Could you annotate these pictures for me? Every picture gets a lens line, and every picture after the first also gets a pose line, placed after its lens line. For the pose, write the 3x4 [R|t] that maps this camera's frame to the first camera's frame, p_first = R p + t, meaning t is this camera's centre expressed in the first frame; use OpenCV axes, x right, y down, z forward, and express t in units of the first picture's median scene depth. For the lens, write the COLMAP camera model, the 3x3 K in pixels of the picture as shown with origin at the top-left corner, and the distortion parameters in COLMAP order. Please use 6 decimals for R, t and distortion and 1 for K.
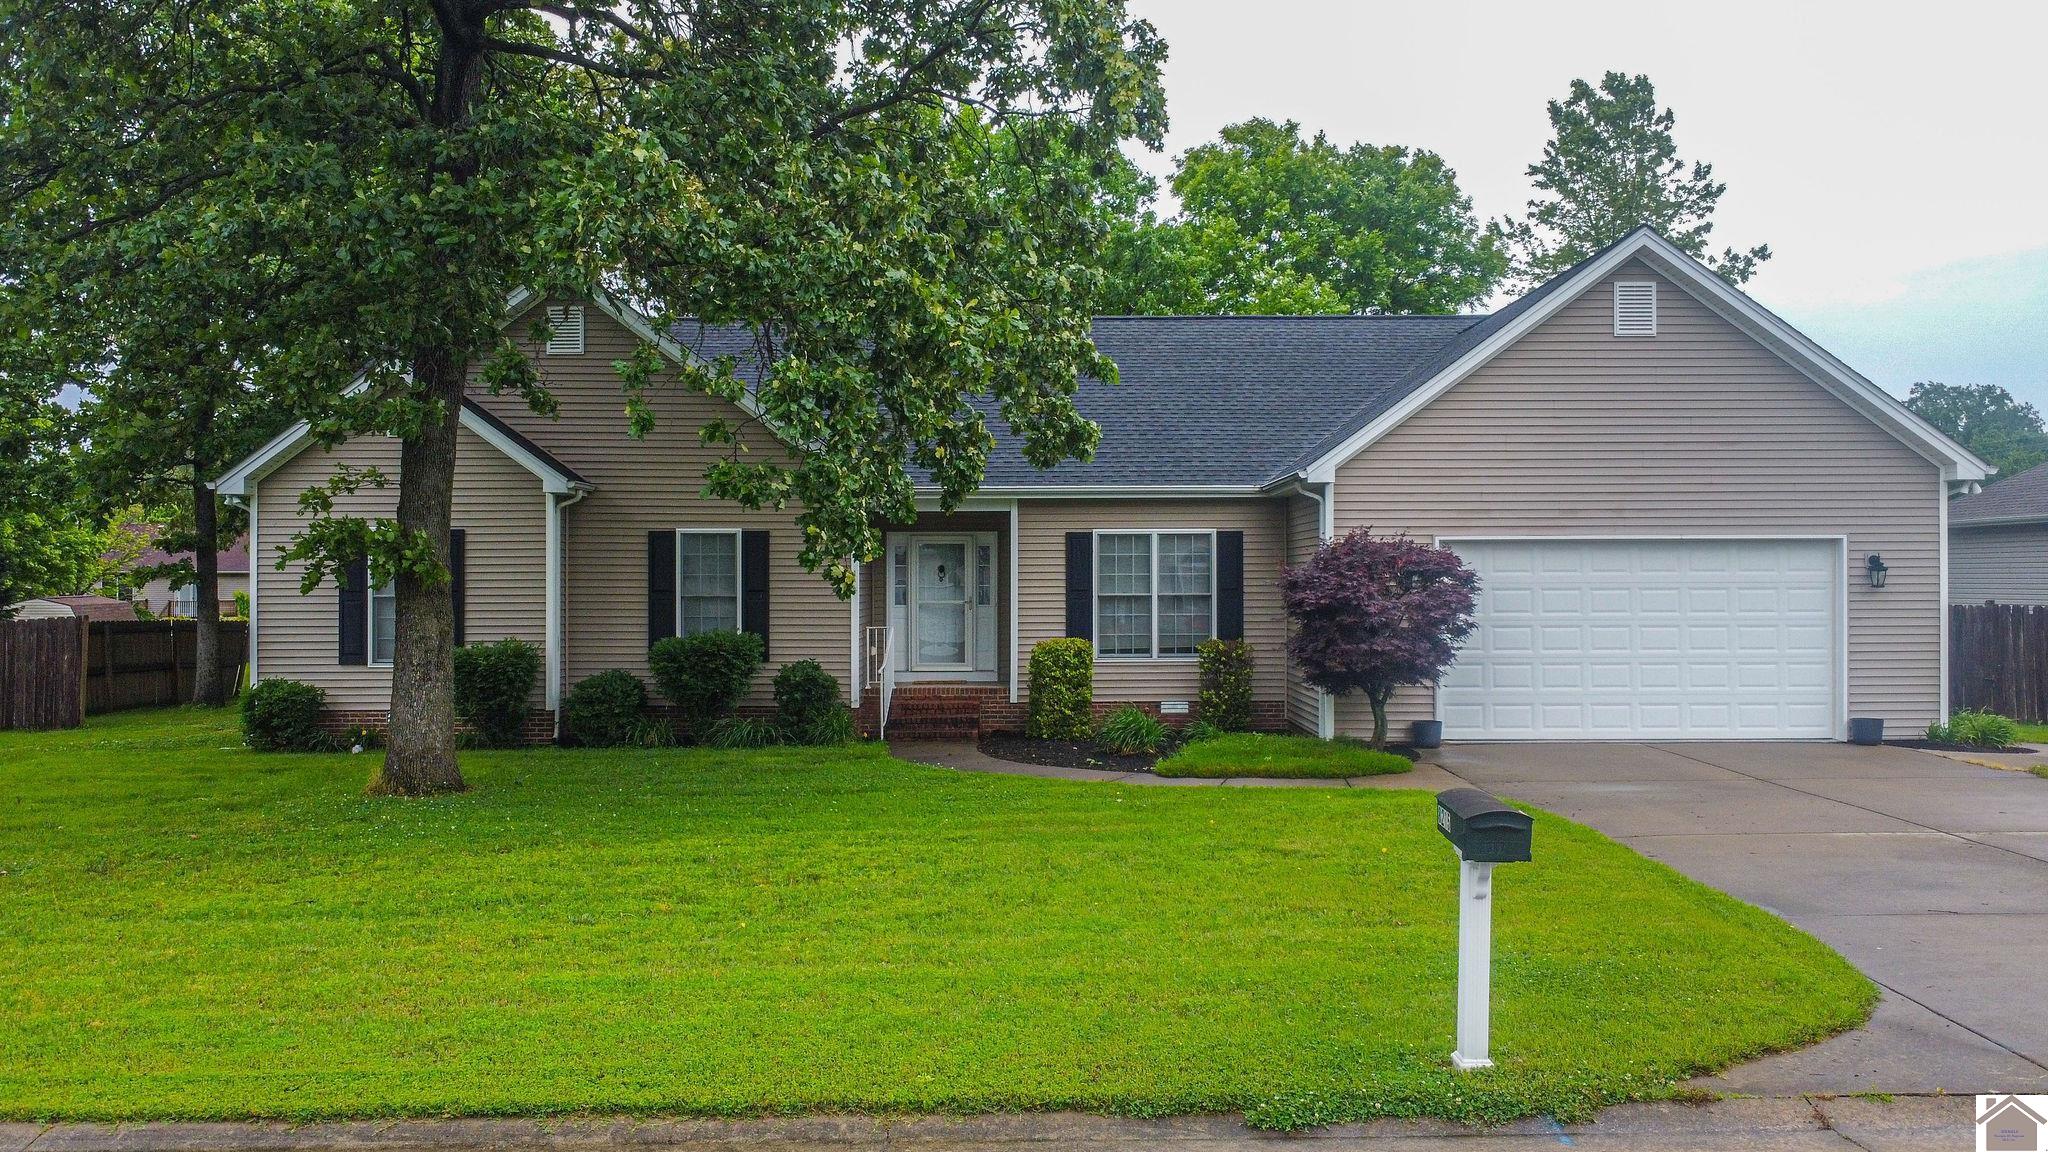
lens RADIAL K [[1577.8, 0, 1024.0], [0, 1577.8, 576.0], [0, 0, 1]] dist [-0.011015, -0.003017]
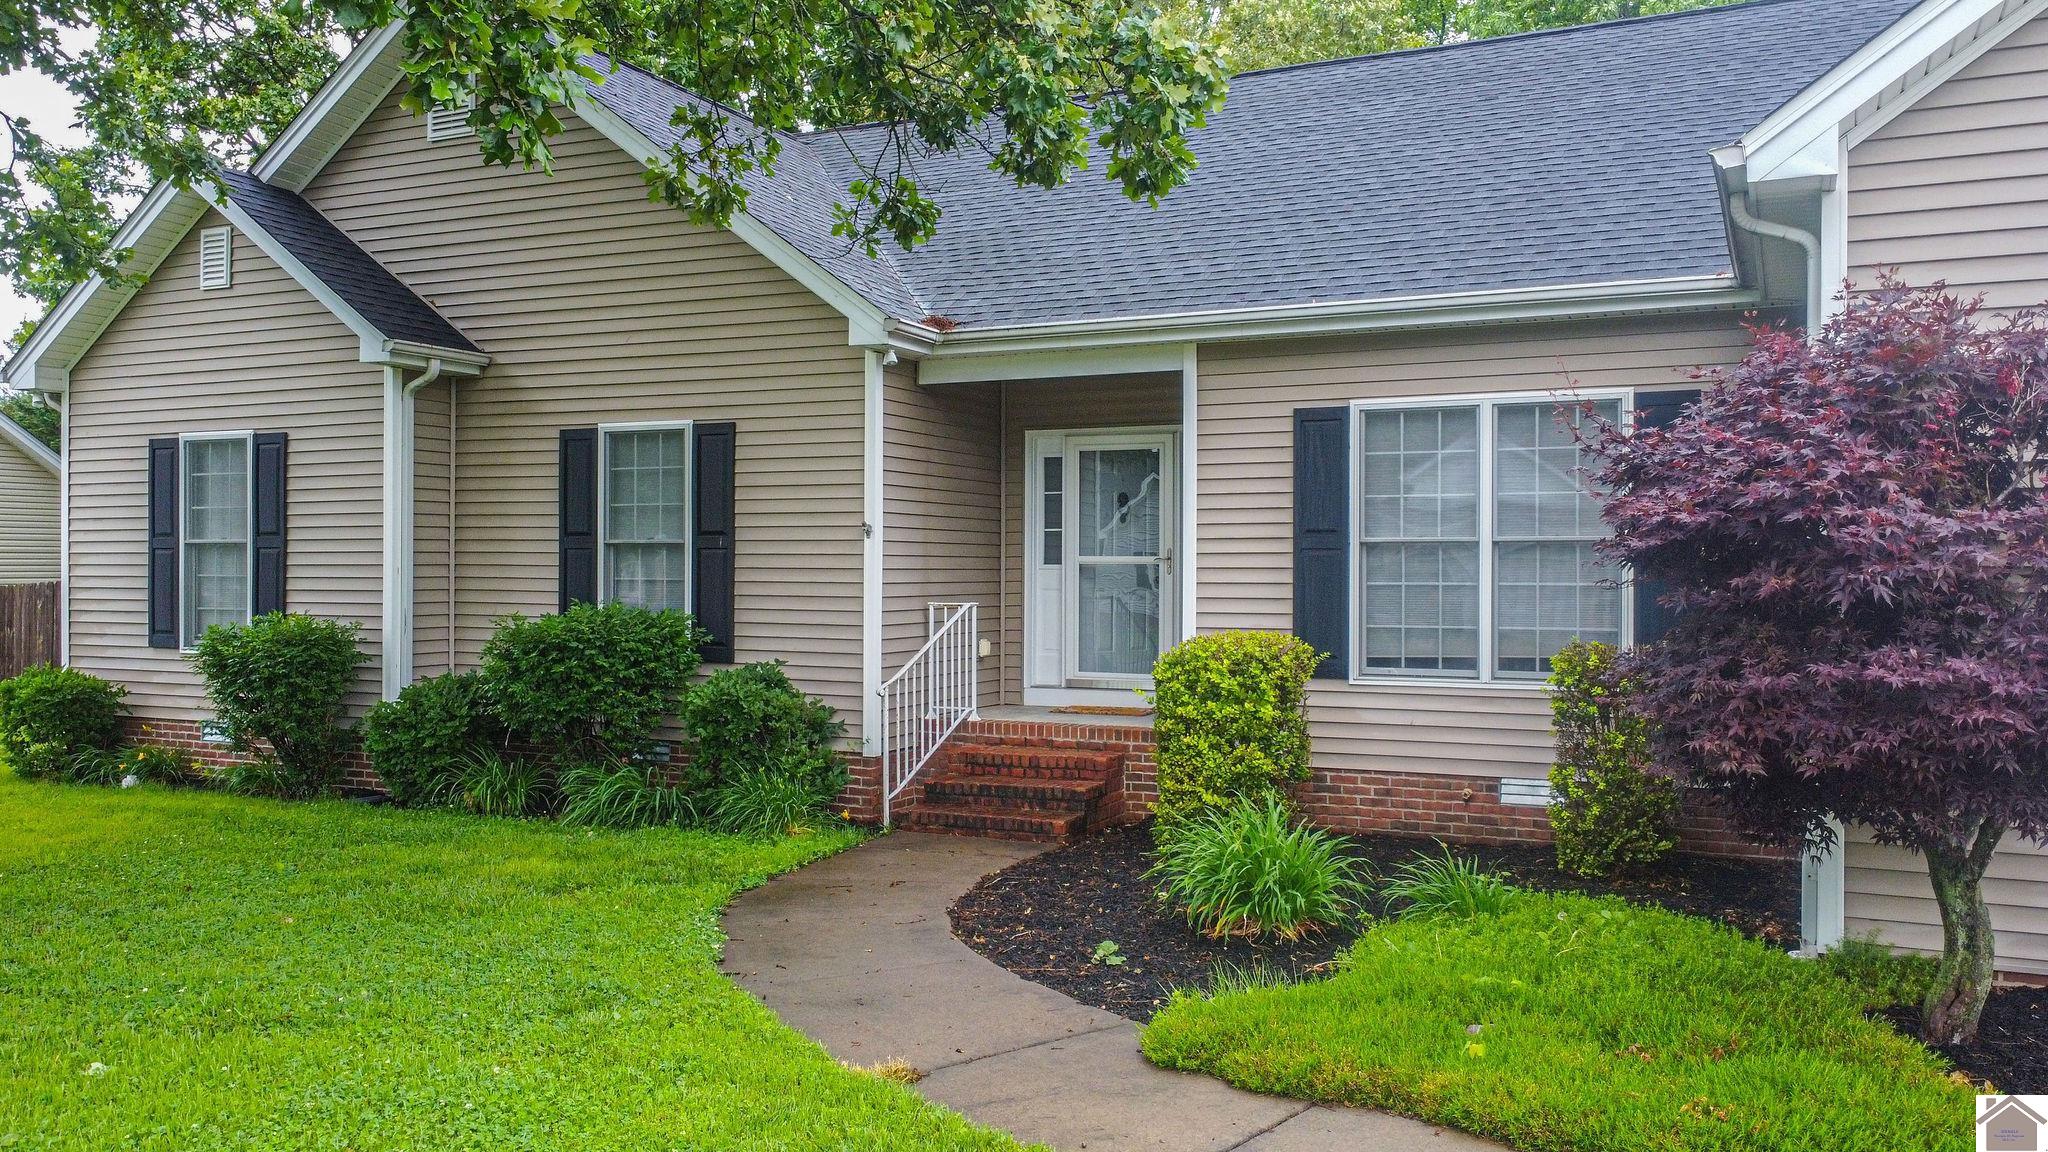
lens RADIAL K [[1577.8, 0, 1024.0], [0, 1577.8, 576.0], [0, 0, 1]] dist [-0.011015, -0.003017]
pose [[0.900353, 0.007038, -0.435104, 0.164621], [-0.003564, 0.999955, 0.008799, 0.019216], [0.435147, -0.006371, 0.900337, 0.553937]]
